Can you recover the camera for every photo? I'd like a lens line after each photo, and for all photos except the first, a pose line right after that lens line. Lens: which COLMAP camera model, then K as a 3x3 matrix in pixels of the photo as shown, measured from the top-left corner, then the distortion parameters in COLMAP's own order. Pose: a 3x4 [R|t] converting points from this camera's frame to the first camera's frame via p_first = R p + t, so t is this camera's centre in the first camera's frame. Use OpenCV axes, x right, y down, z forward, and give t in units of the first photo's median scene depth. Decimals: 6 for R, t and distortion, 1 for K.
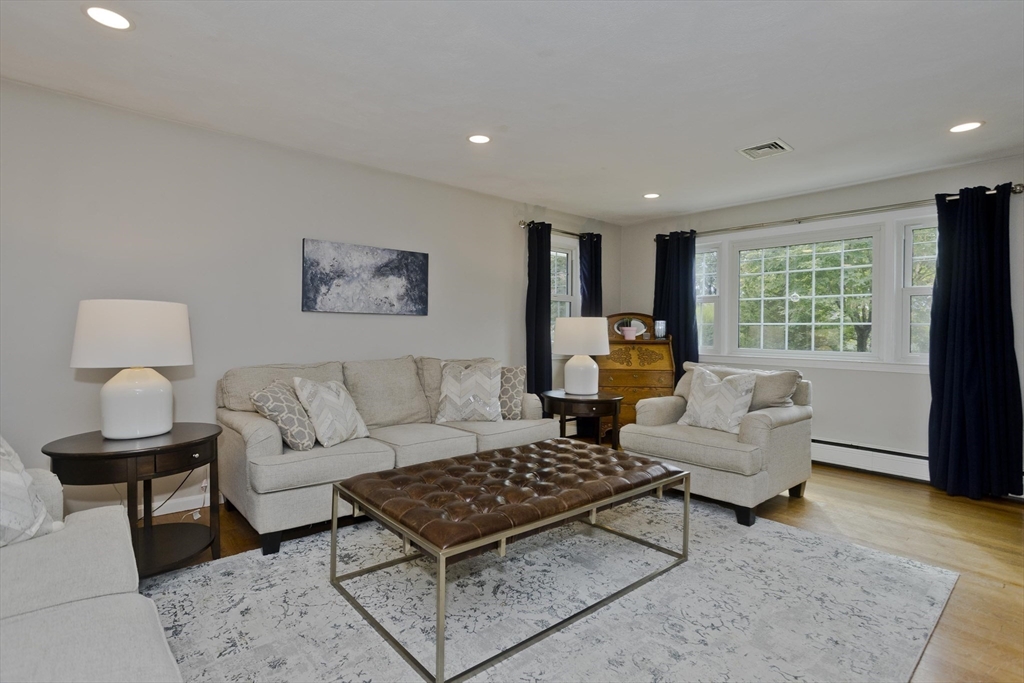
lens RADIAL K [[505.9, 0, 500.6], [0, 505.9, 325.9], [0, 0, 1]] dist [-0.034101, 0.011813]
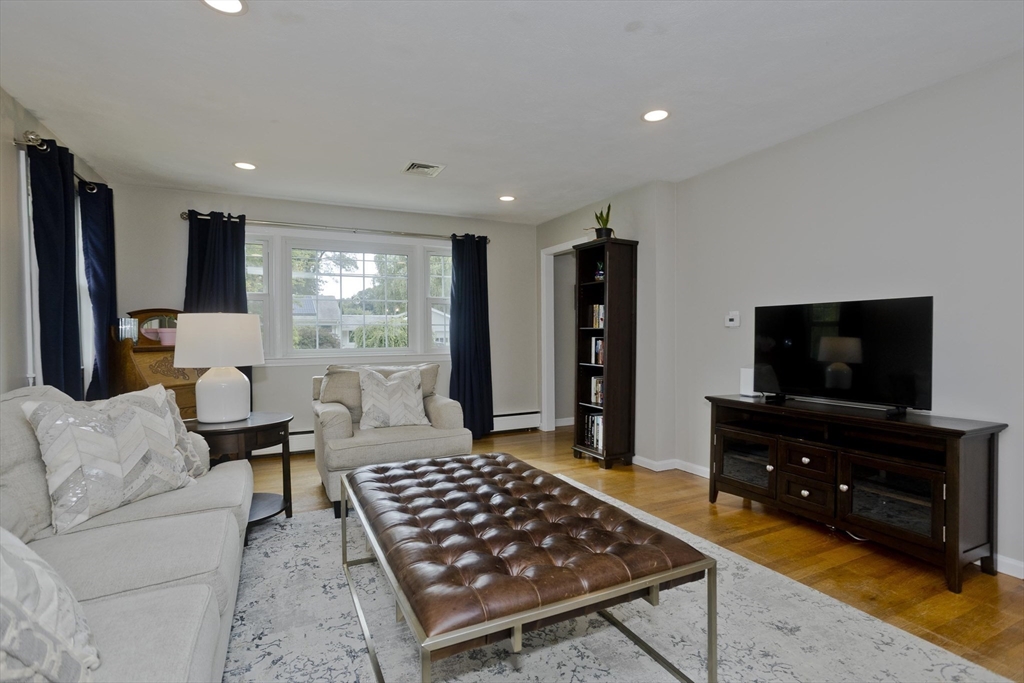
lens RADIAL K [[505.9, 0, 509.4], [0, 505.9, 345.9], [0, 0, 1]] dist [-0.034101, 0.011813]
pose [[0.253276, -0.040397, 0.966550, -0.438330], [-0.001184, 0.999114, 0.042068, -0.003693], [-0.967393, -0.011799, 0.253003, 0.422766]]
